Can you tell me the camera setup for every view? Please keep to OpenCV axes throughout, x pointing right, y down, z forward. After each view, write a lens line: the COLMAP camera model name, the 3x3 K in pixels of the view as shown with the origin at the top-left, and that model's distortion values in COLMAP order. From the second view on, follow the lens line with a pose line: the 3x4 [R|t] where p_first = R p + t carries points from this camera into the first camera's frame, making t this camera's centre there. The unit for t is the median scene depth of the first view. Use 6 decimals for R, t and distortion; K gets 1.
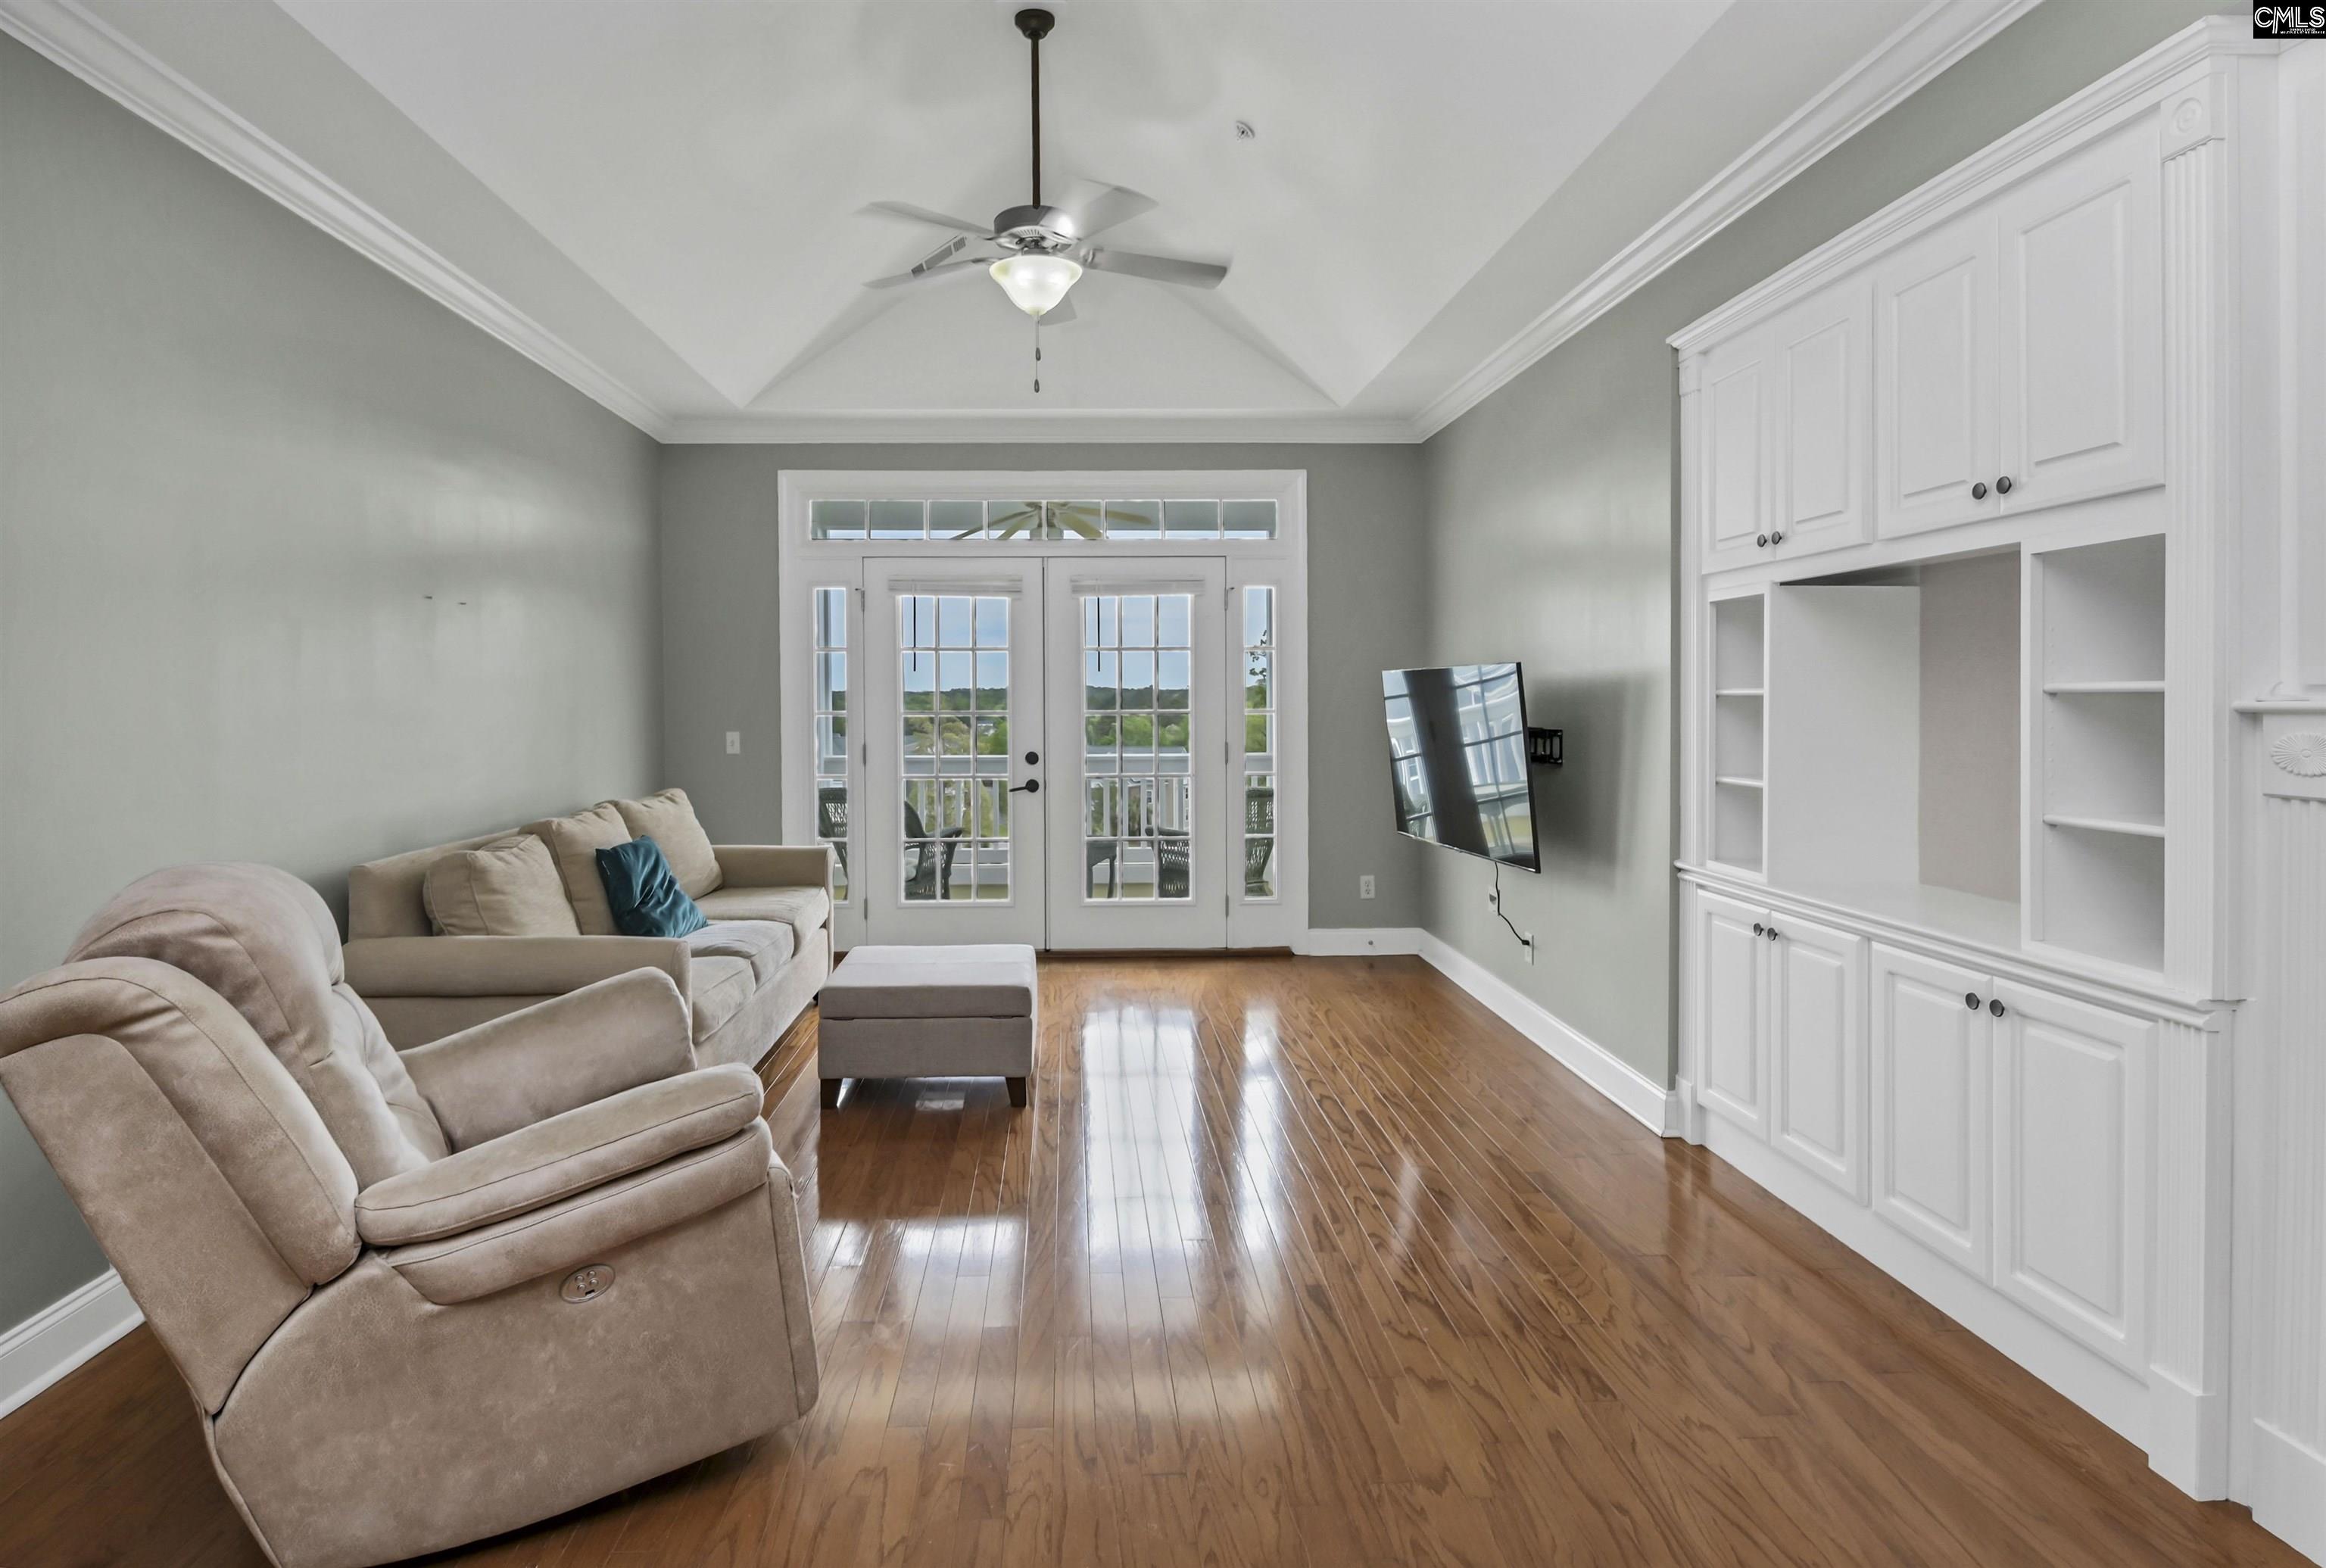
lens RADIAL K [[1227.3, 0, 1070.6], [0, 1227.3, 707.2], [0, 0, 1]] dist [-0.005550, -0.000838]
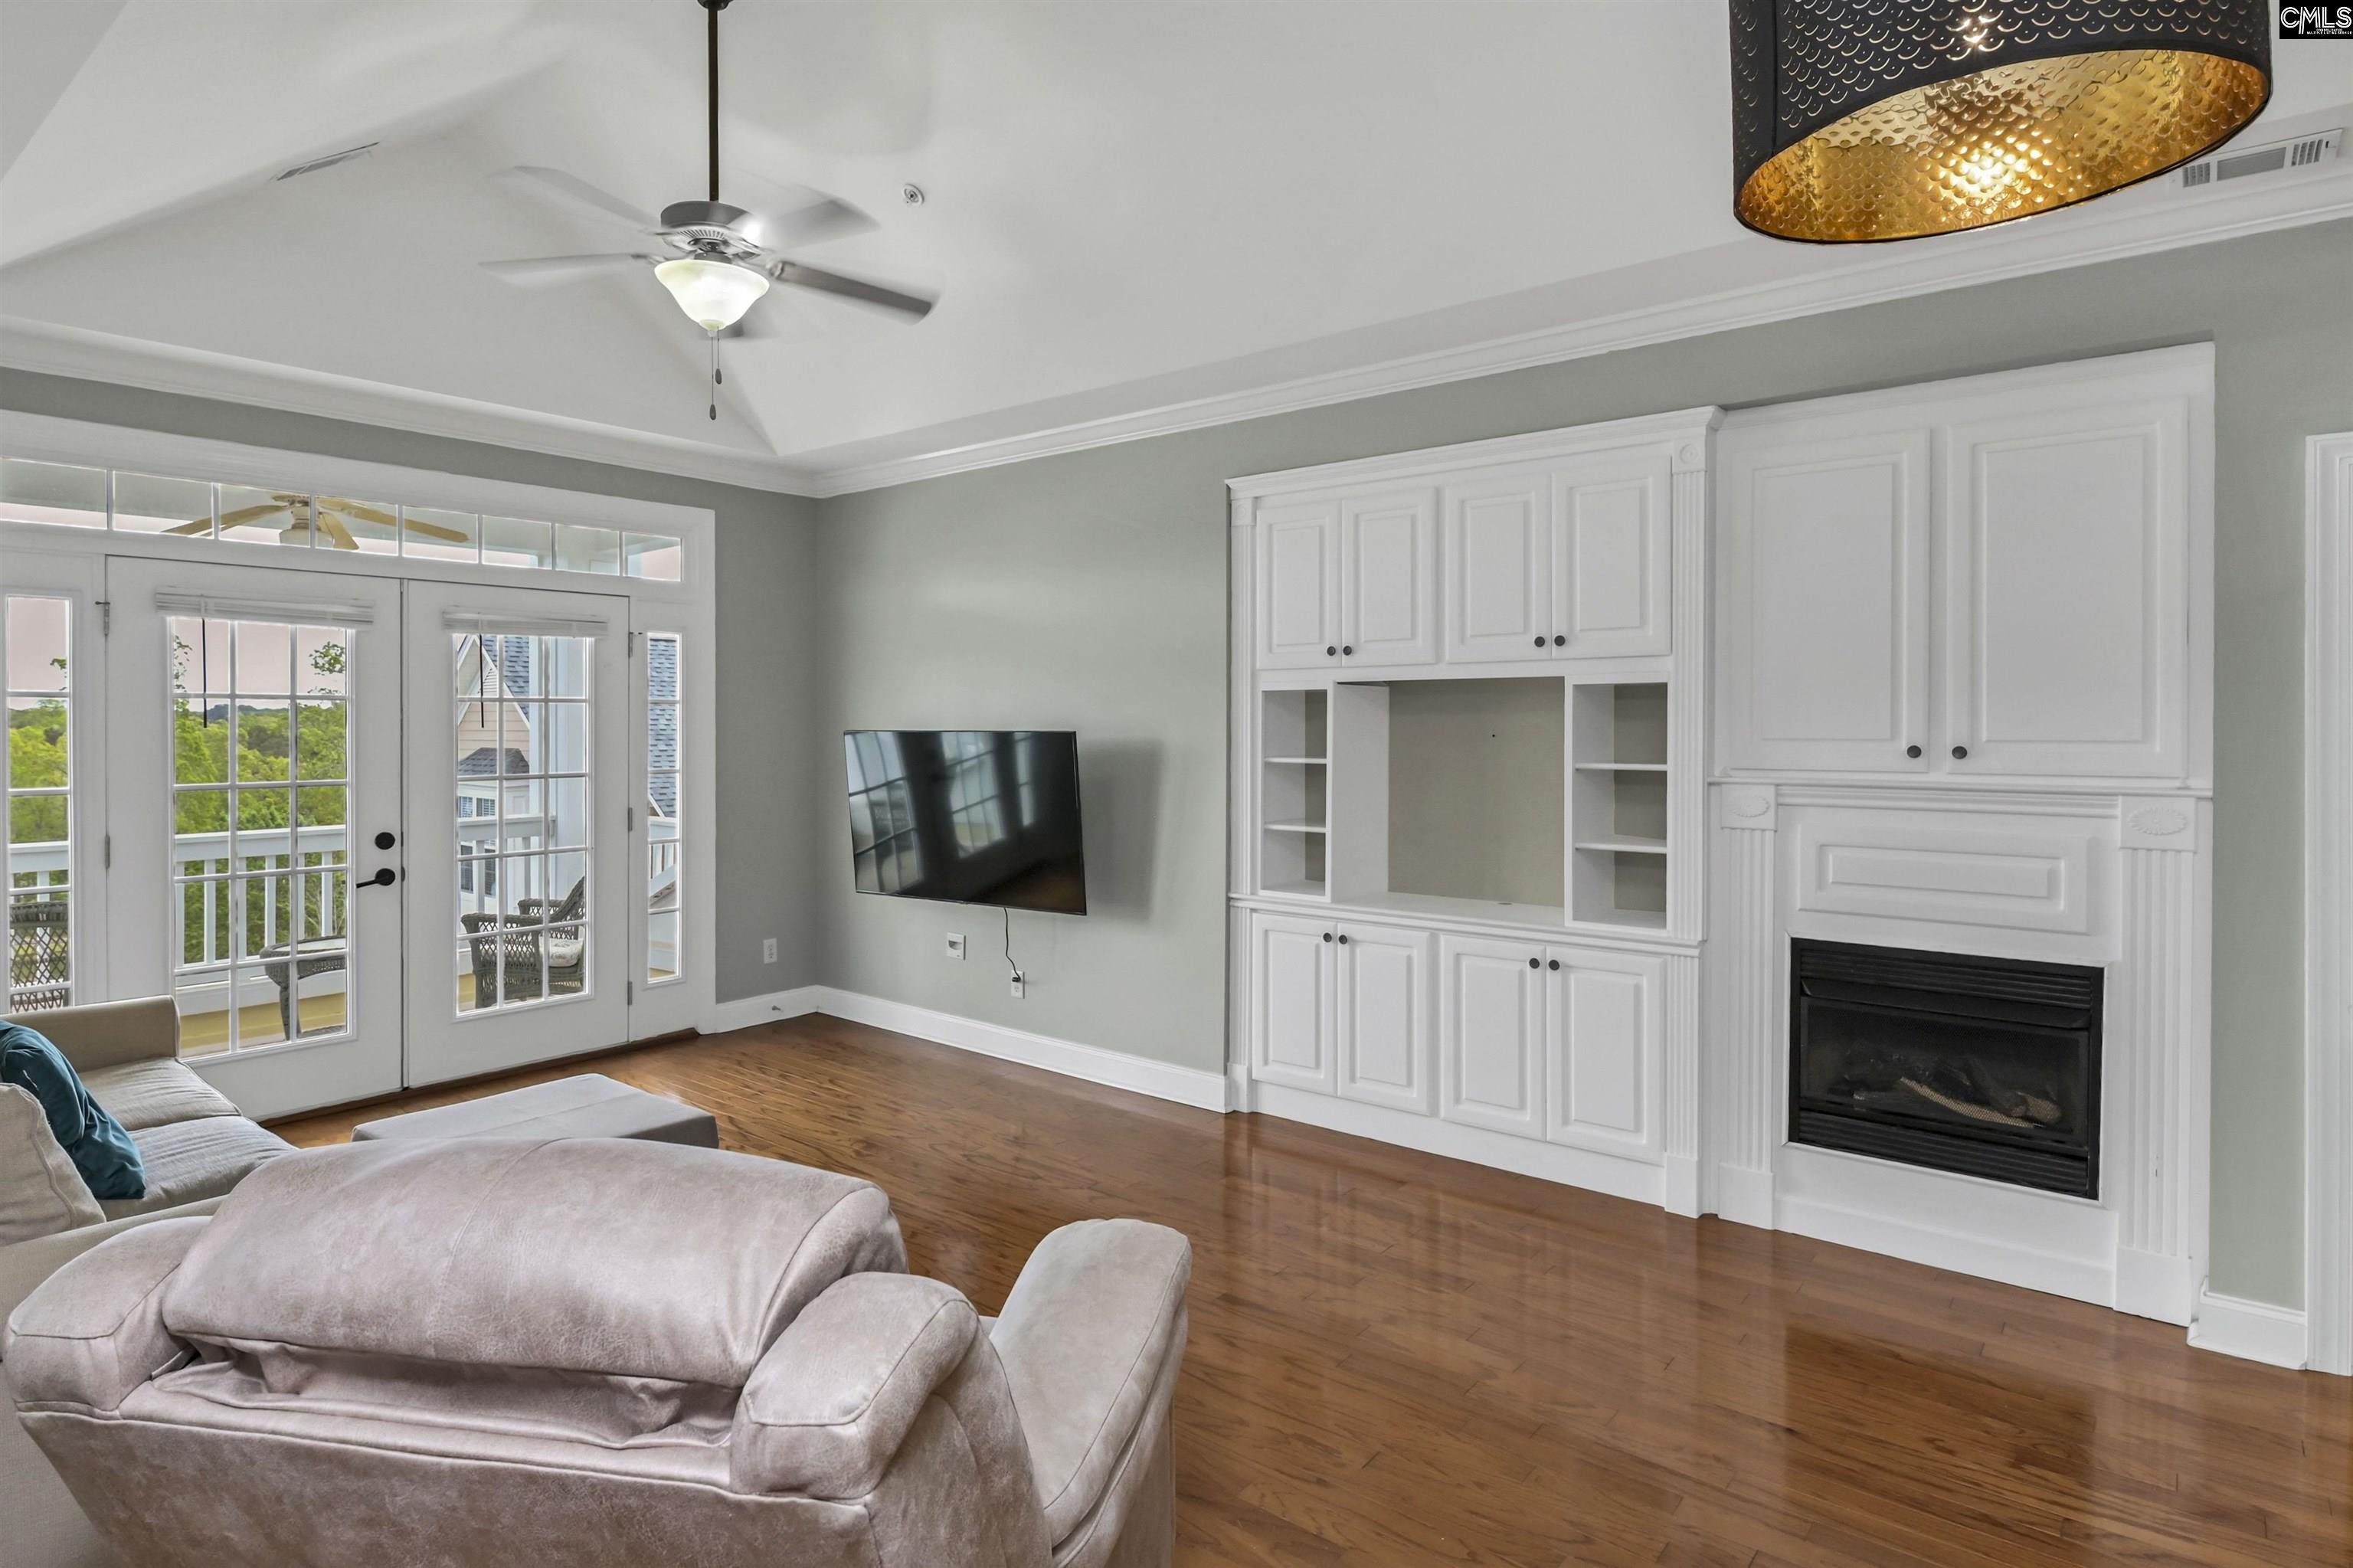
lens RADIAL K [[1271.8, 0, 1156.1], [0, 1271.8, 737.0], [0, 0, 1]] dist [0.003378, -0.007370]
pose [[0.645959, -0.005178, 0.763354, -0.556620], [0.004560, 0.999985, 0.002924, -0.039824], [-0.763358, 0.001592, 0.645973, 0.207849]]
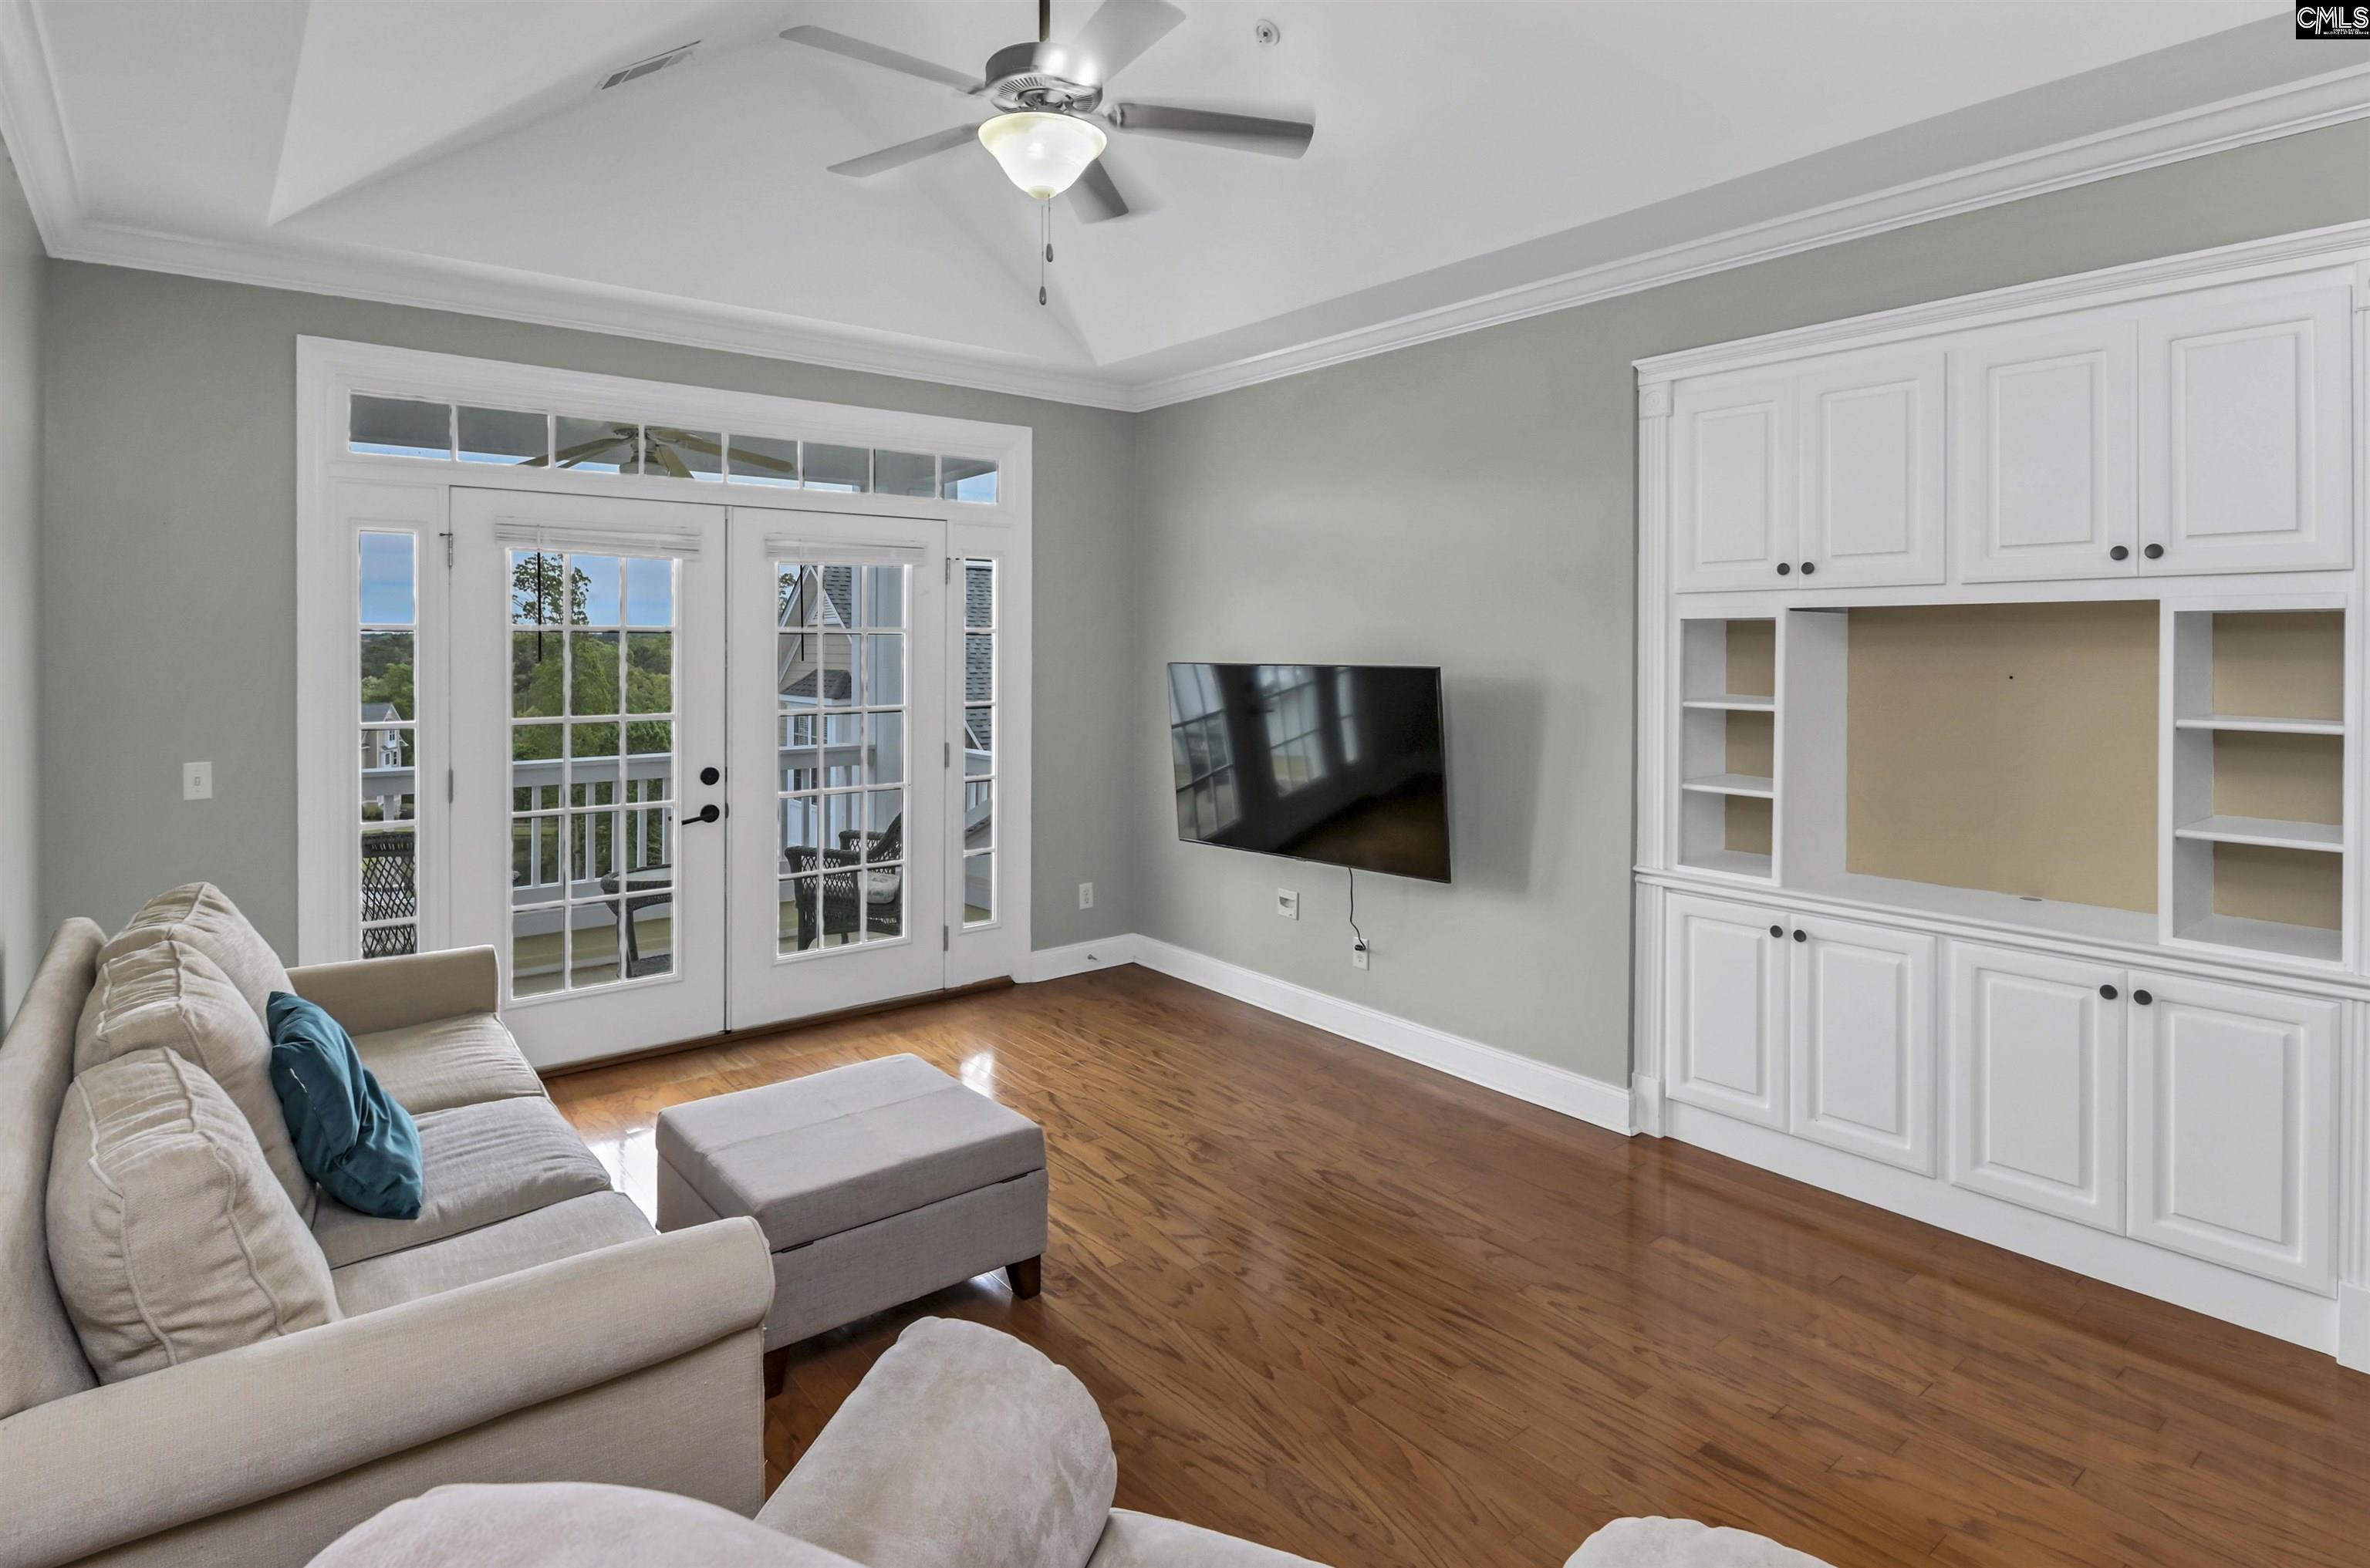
lens RADIAL K [[1237.6, 0, 1164.3], [0, 1237.6, 653.3], [0, 0, 1]] dist [0.000990, -0.002401]
pose [[0.794402, -0.000239, 0.607392, -0.456807], [0.001323, 0.999998, -0.001336, -0.053467], [-0.607391, 0.001865, 0.794401, 0.409465]]
